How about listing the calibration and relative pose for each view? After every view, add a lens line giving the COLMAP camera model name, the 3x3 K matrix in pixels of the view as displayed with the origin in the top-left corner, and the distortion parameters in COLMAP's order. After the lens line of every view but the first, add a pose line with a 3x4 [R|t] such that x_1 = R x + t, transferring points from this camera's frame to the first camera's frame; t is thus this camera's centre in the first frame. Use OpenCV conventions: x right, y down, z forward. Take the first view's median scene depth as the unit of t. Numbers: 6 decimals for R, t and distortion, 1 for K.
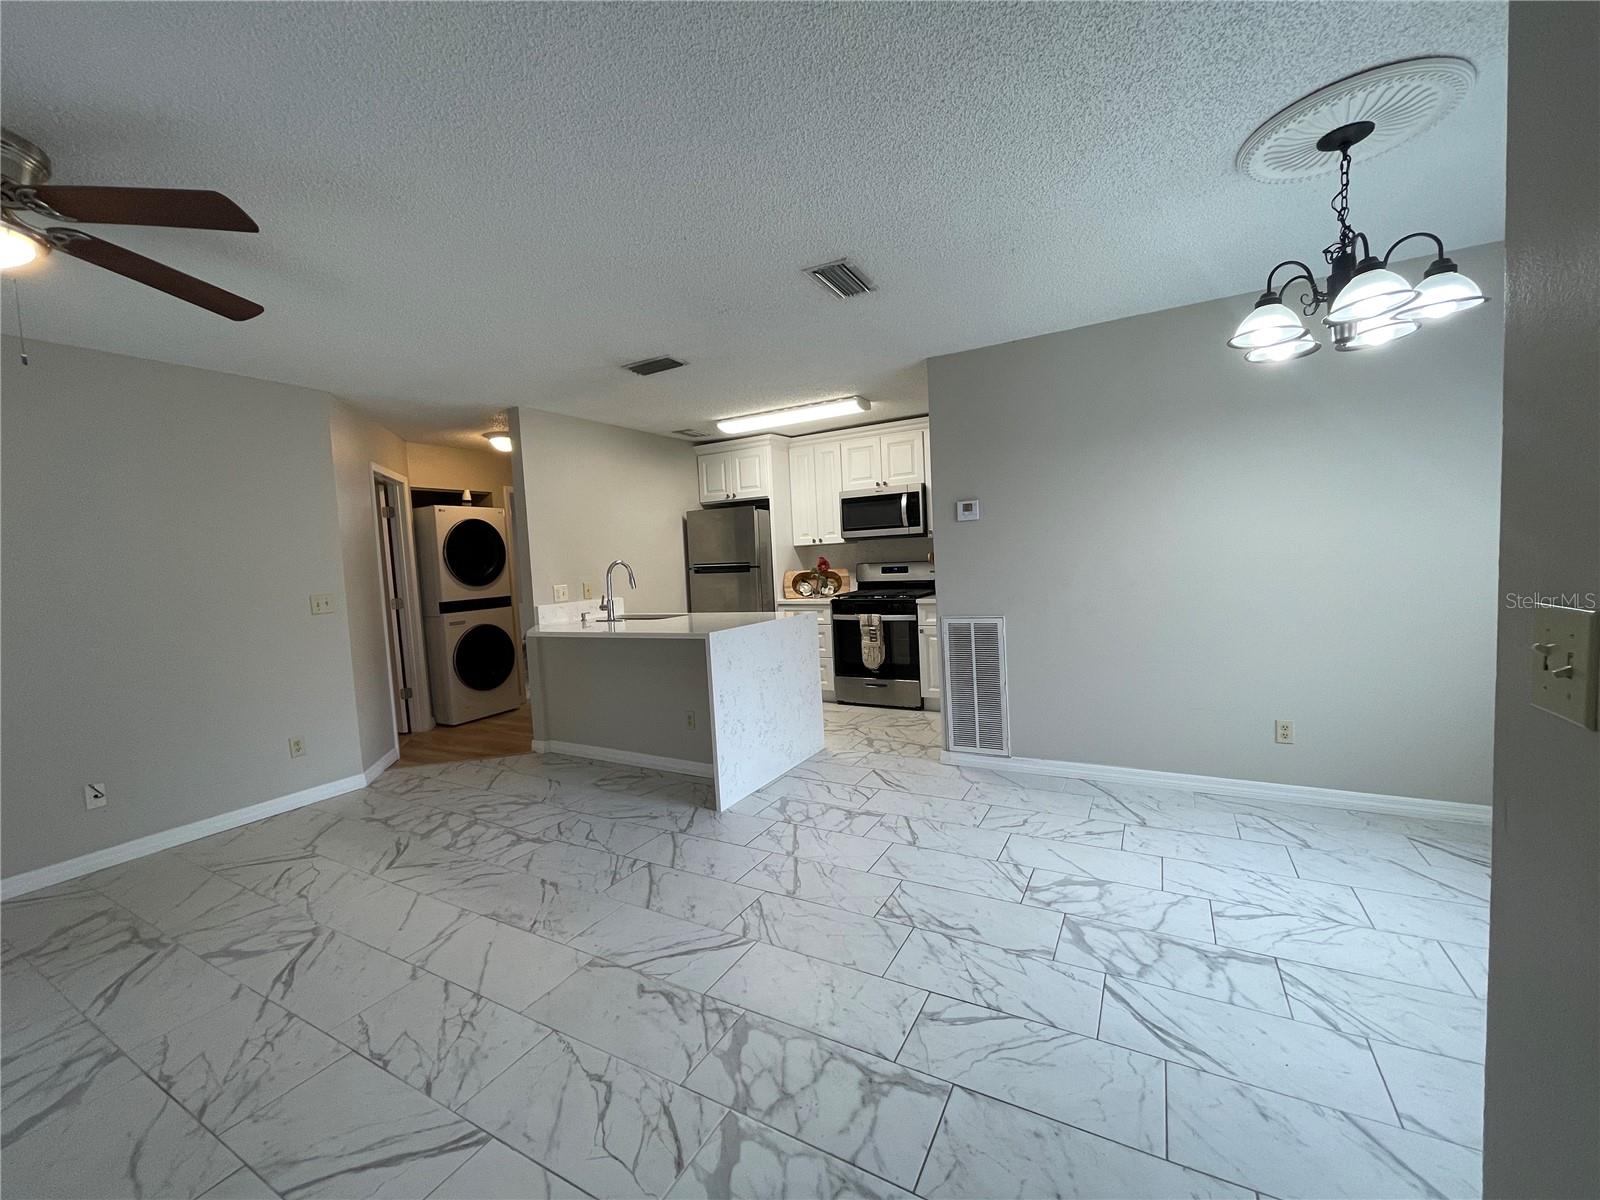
lens RADIAL K [[649.7, 0, 796.5], [0, 649.7, 594.7], [0, 0, 1]] dist [-0.004230, 0.001209]
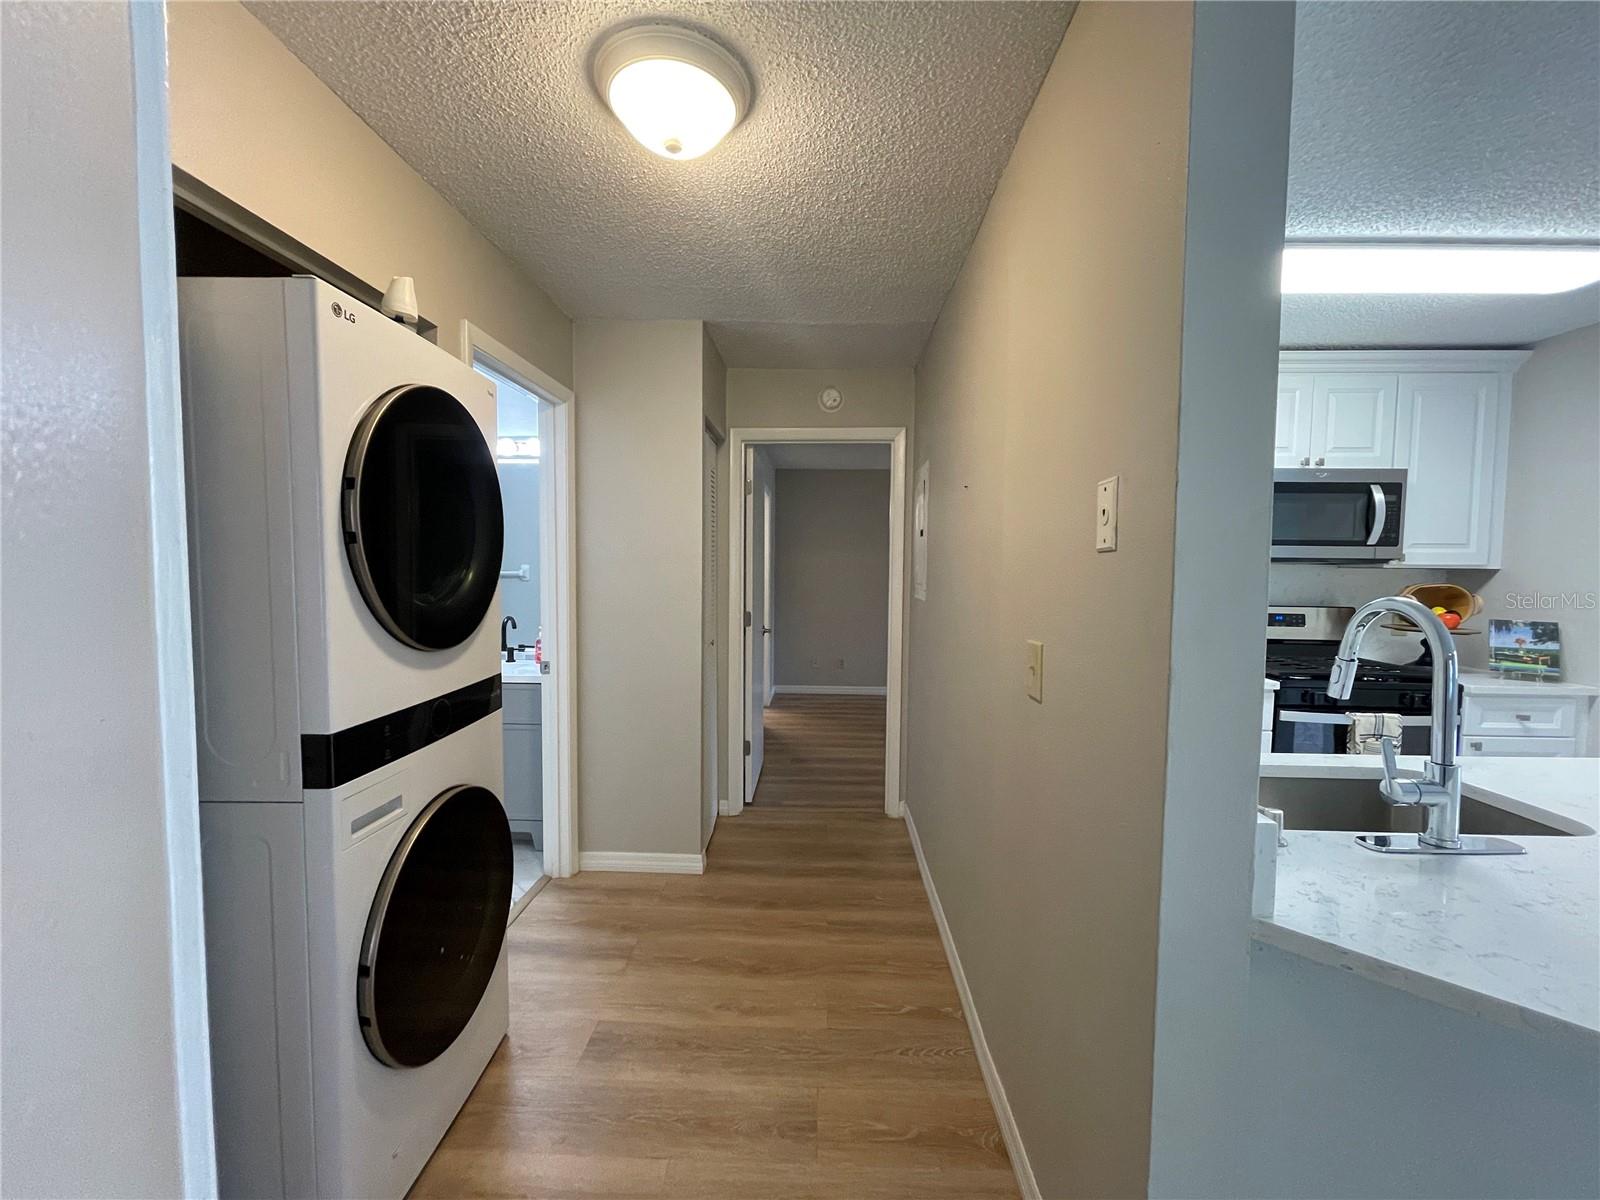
lens RADIAL K [[649.7, 0, 797.1], [0, 649.7, 602.6], [0, 0, 1]] dist [-0.004230, 0.001209]
pose [[0.890276, 0.033083, 0.454217, -0.717369], [-0.028282, 0.999449, -0.017361, -0.047214], [-0.454542, 0.002610, 0.890722, 1.042747]]
